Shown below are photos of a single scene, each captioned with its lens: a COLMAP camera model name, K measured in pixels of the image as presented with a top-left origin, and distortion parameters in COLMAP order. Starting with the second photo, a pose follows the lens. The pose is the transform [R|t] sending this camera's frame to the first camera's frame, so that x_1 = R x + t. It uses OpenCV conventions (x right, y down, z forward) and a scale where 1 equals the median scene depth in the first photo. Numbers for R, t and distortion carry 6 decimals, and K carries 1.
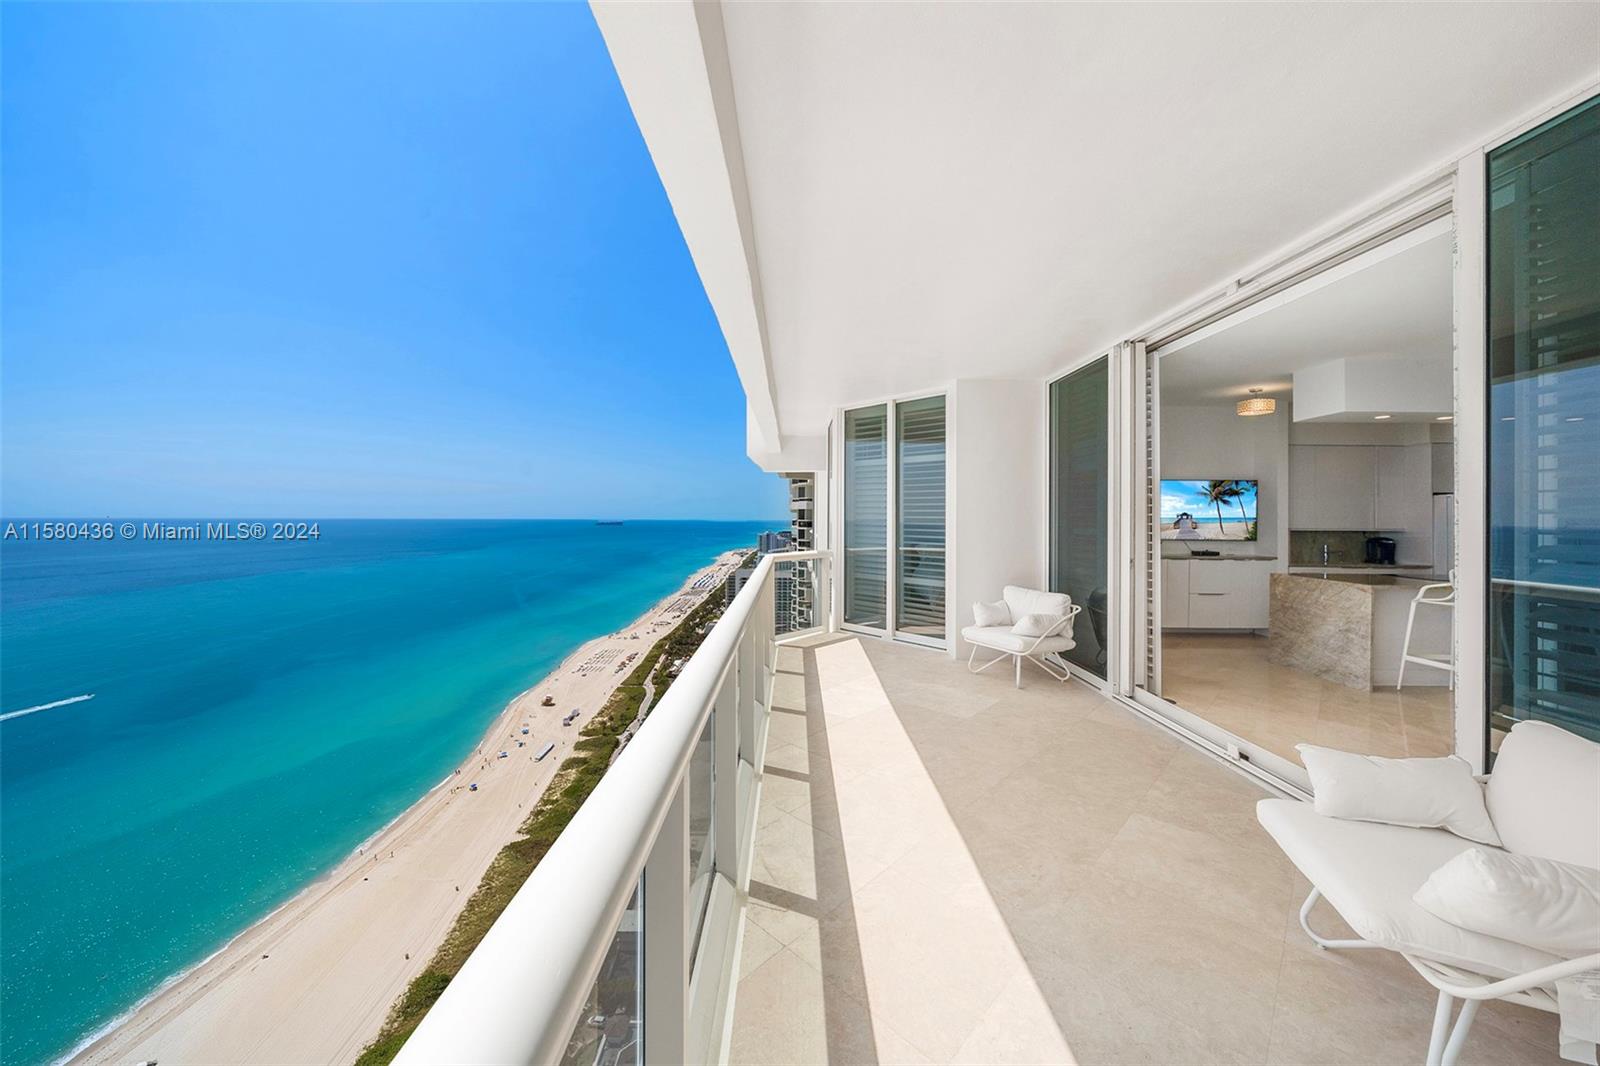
lens RADIAL K [[581.0, 0, 802.1], [0, 581.0, 497.7], [0, 0, 1]] dist [-0.000320, 0.000000]
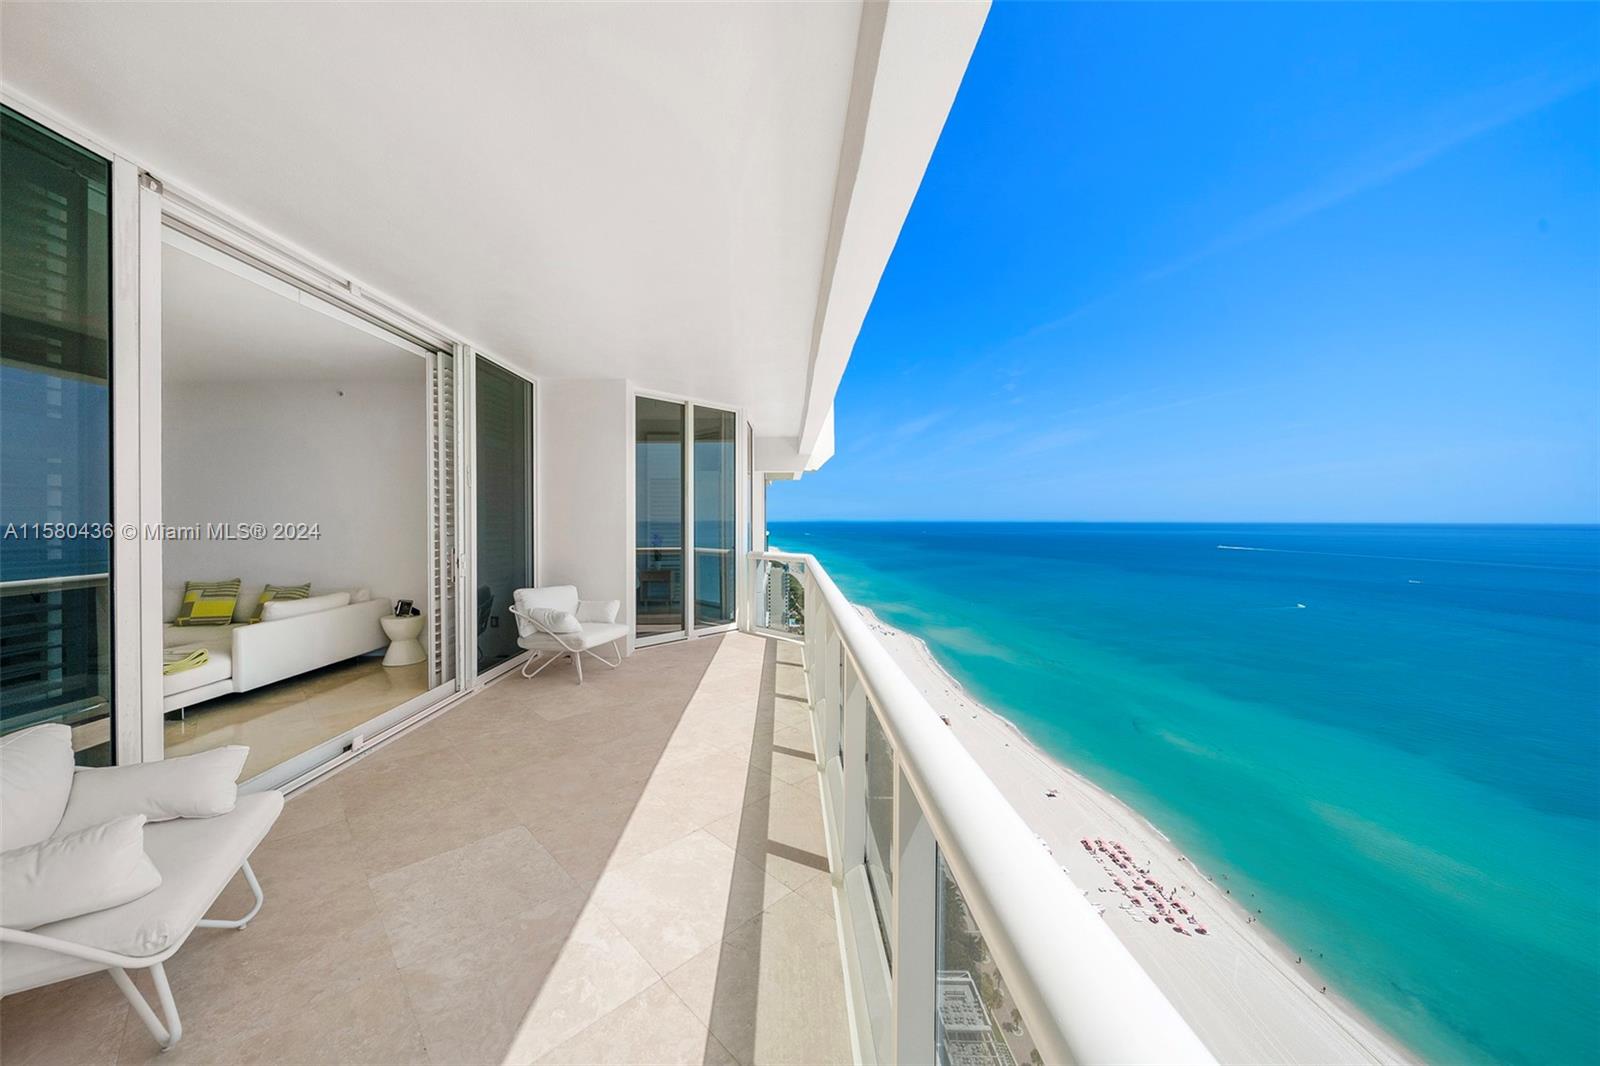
lens RADIAL K [[558.4, 0, 801.4], [0, 558.4, 521.9], [0, 0, 1]] dist [0.001487, 0.000139]
pose [[-0.999834, -0.000549, -0.018190, -0.021252], [-0.000030, 0.999593, -0.028512, 0.074418], [0.018199, -0.028507, -0.999428, 2.000607]]
